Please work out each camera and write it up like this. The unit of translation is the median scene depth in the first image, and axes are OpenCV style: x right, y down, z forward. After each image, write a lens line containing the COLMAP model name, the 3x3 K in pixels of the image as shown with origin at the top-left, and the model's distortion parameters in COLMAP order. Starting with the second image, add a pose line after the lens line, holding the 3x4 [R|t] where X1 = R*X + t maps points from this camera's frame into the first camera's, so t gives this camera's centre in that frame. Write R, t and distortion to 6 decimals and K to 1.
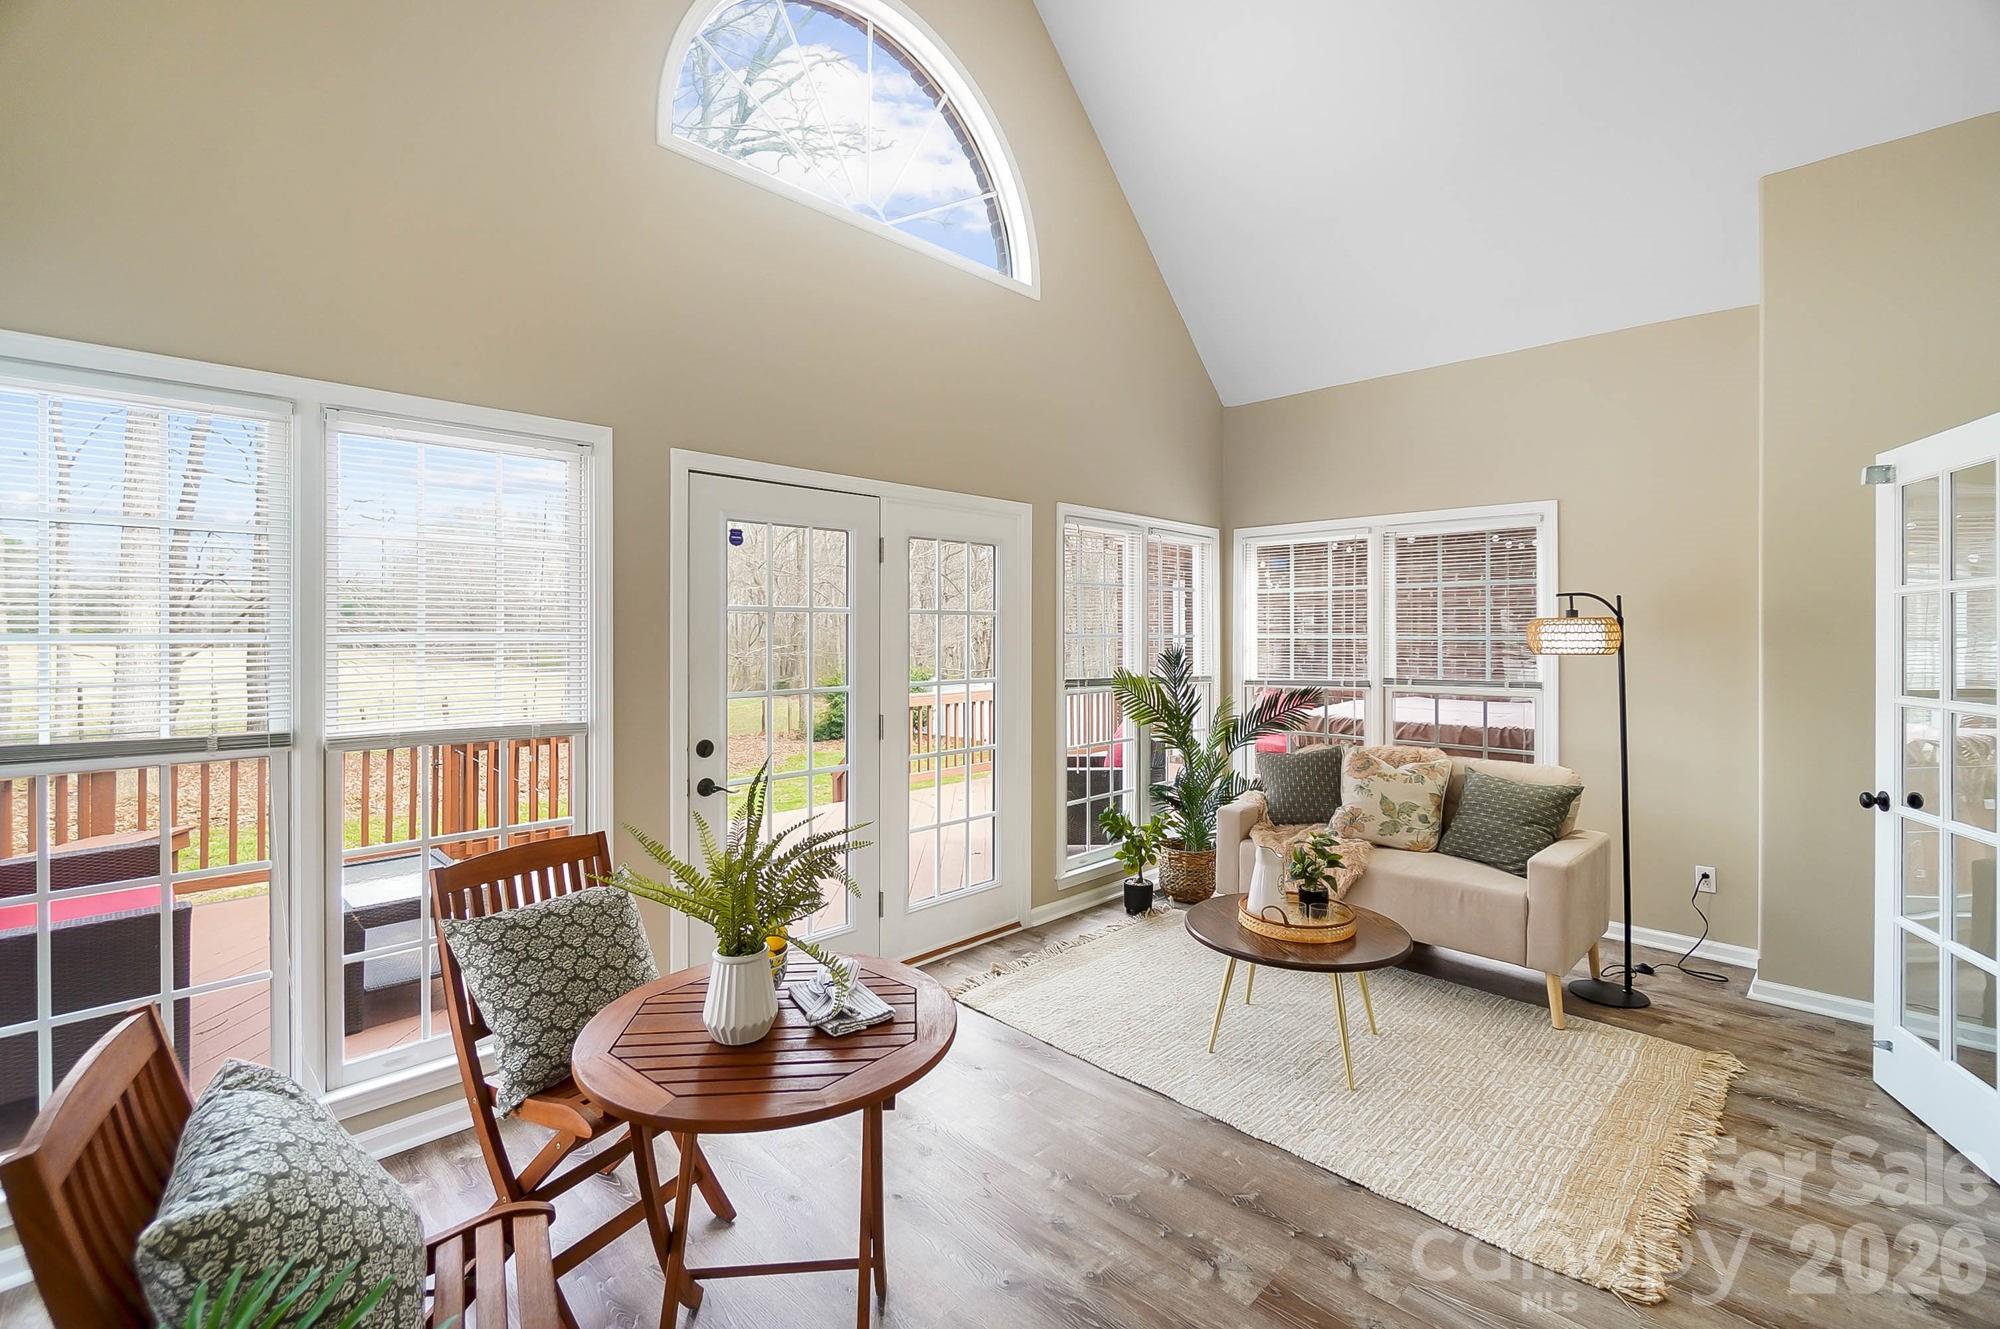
lens RADIAL K [[875.1, 0, 1003.1], [0, 875.1, 633.7], [0, 0, 1]] dist [-0.003202, -0.000746]
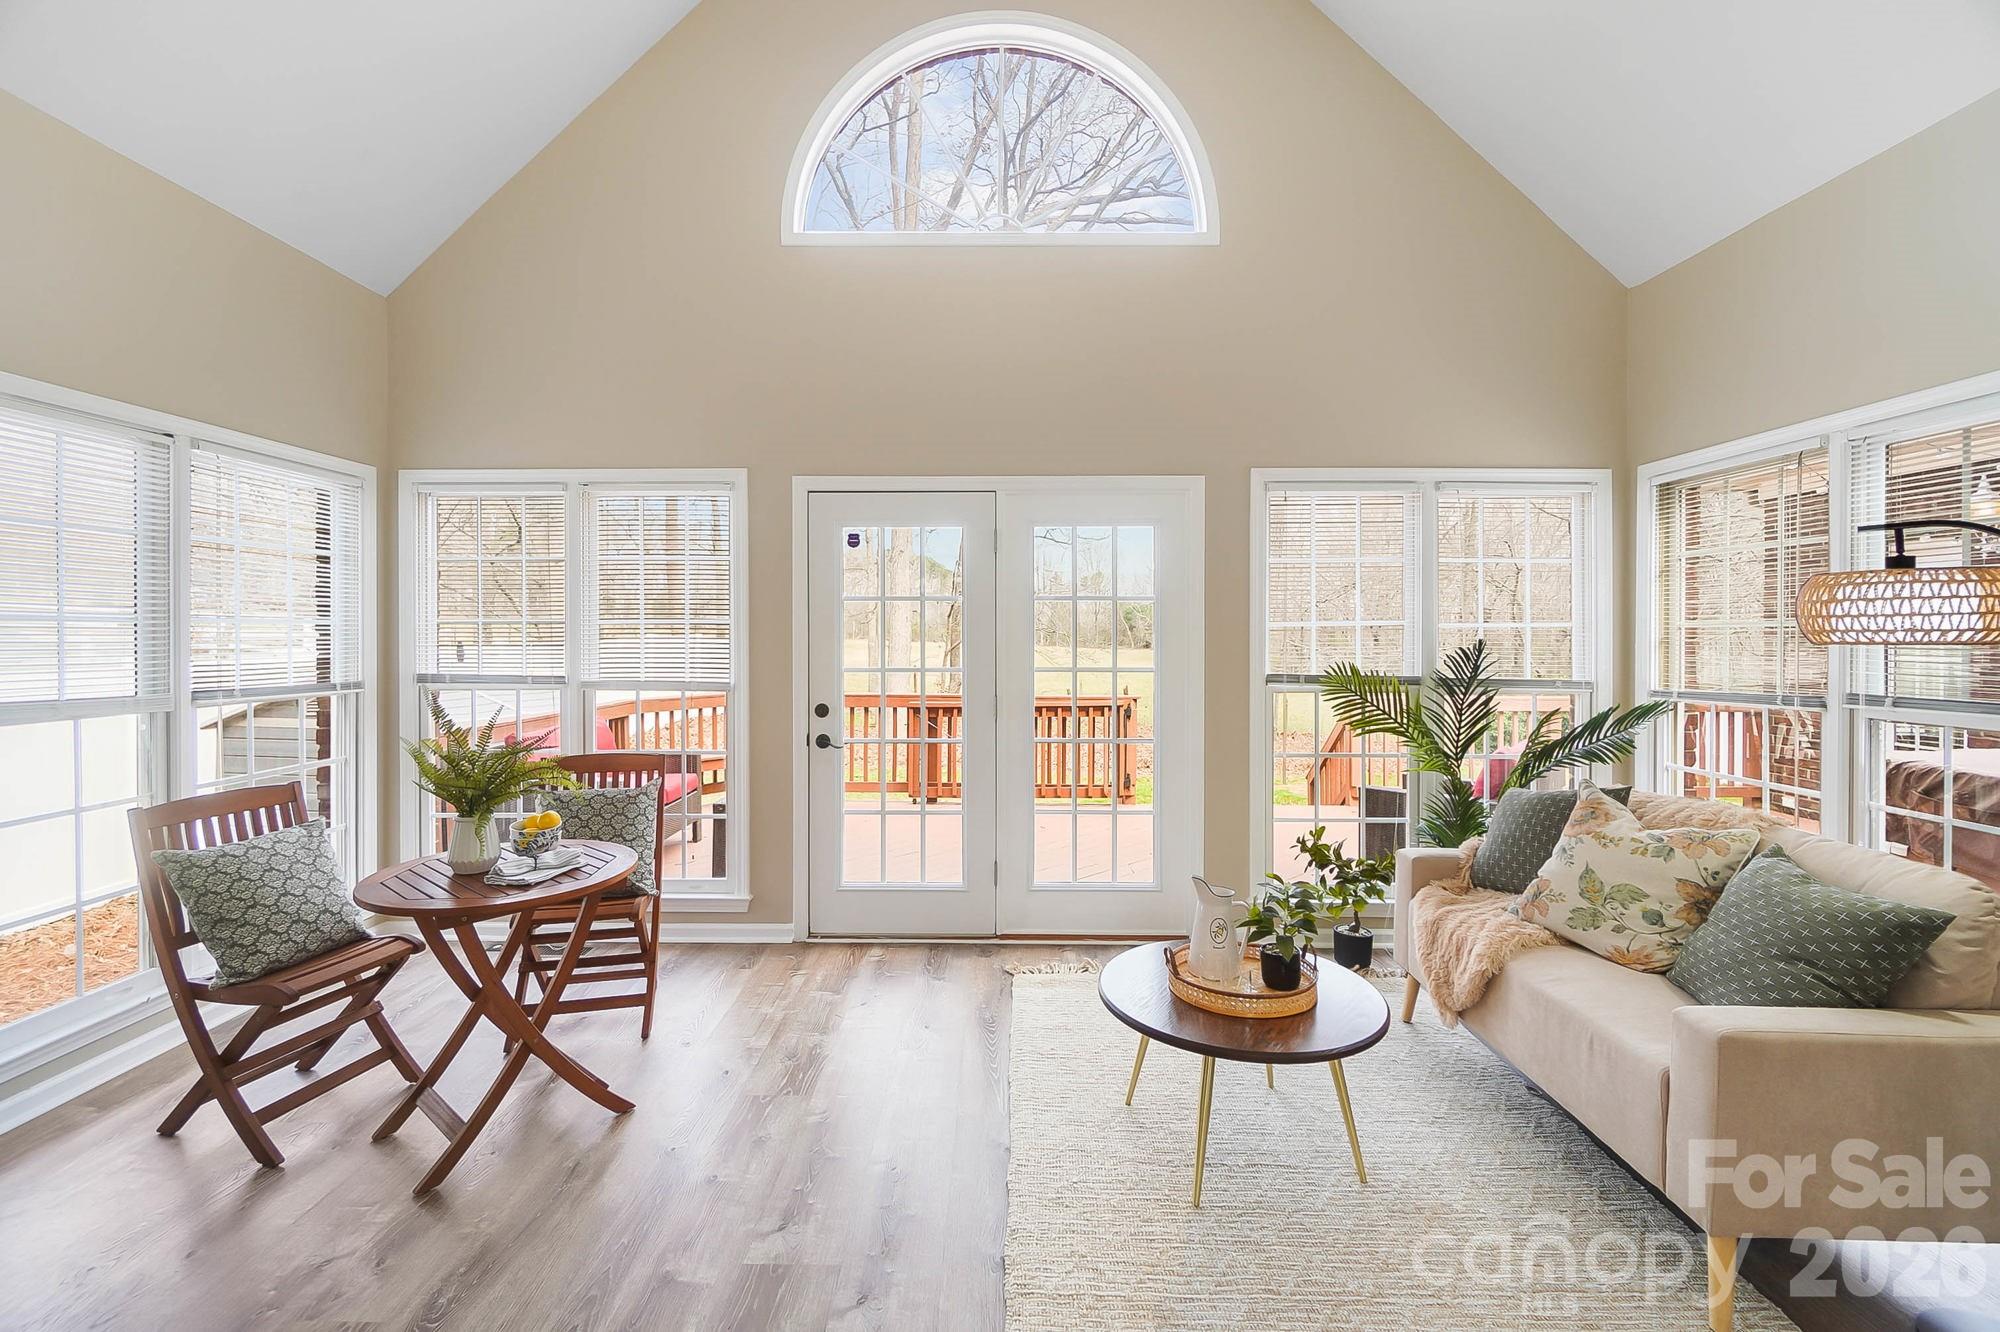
lens RADIAL K [[875.1, 0, 994.8], [0, 875.1, 648.2], [0, 0, 1]] dist [-0.003202, -0.000746]
pose [[0.687738, 0.012202, -0.725857, 0.605559], [-0.002635, 0.999894, 0.014311, 0.018281], [0.725955, -0.007929, 0.687697, 0.255719]]
